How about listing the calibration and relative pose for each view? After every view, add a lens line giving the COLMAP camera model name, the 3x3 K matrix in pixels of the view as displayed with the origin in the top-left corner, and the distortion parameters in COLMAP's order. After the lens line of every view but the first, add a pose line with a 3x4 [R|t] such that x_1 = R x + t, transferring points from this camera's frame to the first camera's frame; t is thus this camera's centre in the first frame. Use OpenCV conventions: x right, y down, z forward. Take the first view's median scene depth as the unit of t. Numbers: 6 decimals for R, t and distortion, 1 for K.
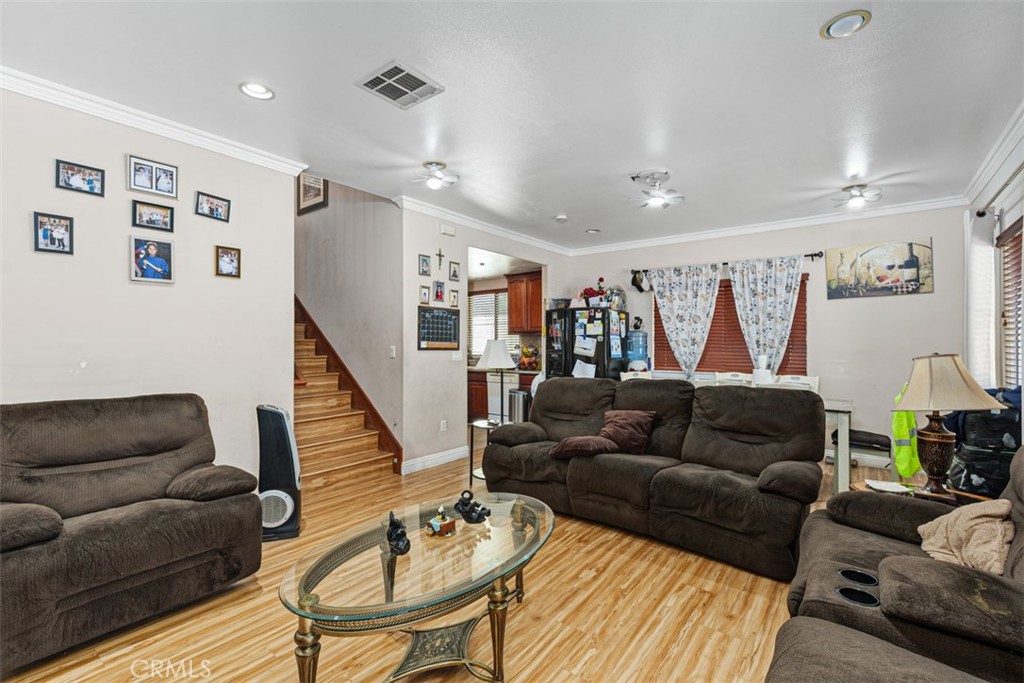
lens RADIAL K [[478.4, 0, 506.0], [0, 478.4, 342.3], [0, 0, 1]] dist [0.004149, 0.000328]
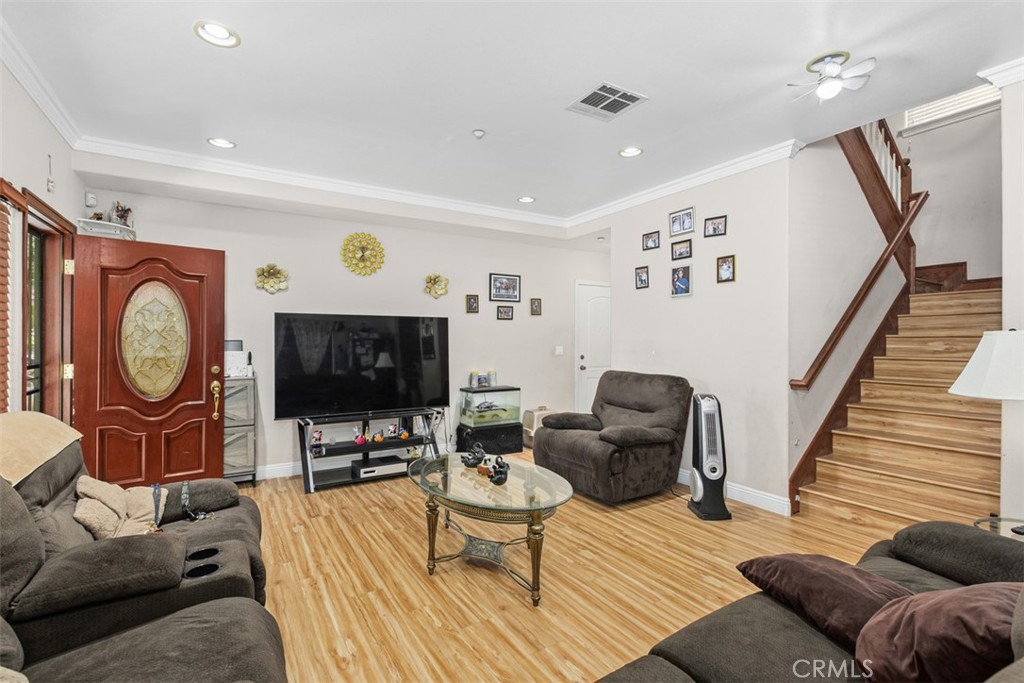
lens RADIAL K [[478.4, 0, 507.7], [0, 478.4, 339.4], [0, 0, 1]] dist [0.004149, 0.000328]
pose [[-0.379406, 0.001127, -0.925230, 0.776898], [0.002716, 0.999996, 0.000104, -0.000198], [0.925226, -0.002473, -0.379408, 1.076362]]
